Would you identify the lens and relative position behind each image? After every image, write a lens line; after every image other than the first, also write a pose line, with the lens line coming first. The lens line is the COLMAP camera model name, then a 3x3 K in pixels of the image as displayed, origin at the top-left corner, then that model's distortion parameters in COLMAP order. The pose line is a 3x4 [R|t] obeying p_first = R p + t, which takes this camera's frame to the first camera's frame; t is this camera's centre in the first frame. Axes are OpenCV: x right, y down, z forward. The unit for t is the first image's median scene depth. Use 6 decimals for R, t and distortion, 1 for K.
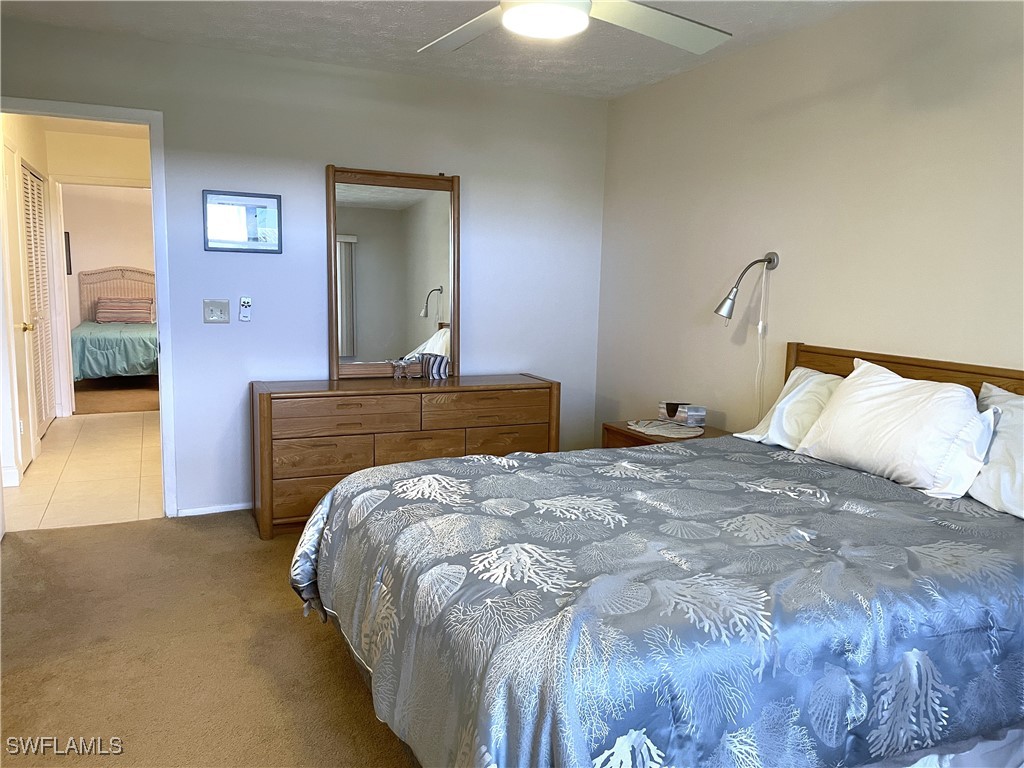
lens RADIAL K [[776.7, 0, 512.0], [0, 776.7, 382.9], [0, 0, 1]] dist [0.070042, -0.066328]
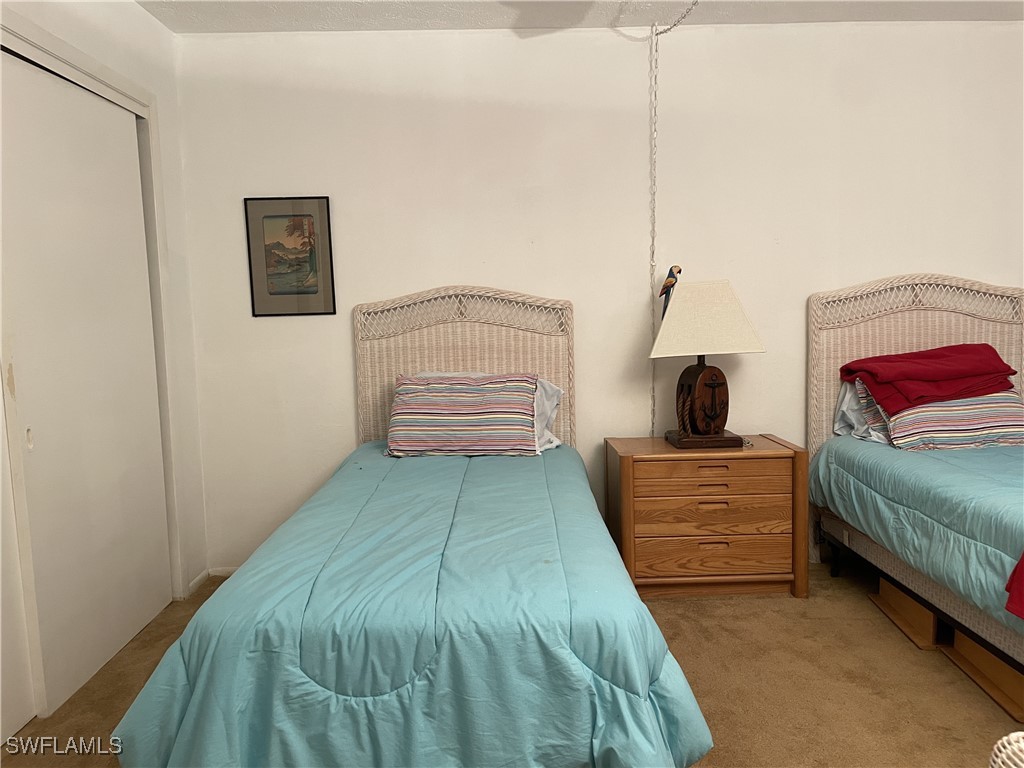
lens RADIAL K [[776.7, 0, 512.5], [0, 776.7, 384.4], [0, 0, 1]] dist [0.070042, -0.066328]
pose [[0.921062, 0.002733, -0.389406, -0.401201], [-0.016231, 0.999376, -0.031377, -0.110987], [0.389077, 0.035220, 0.920532, 0.819588]]
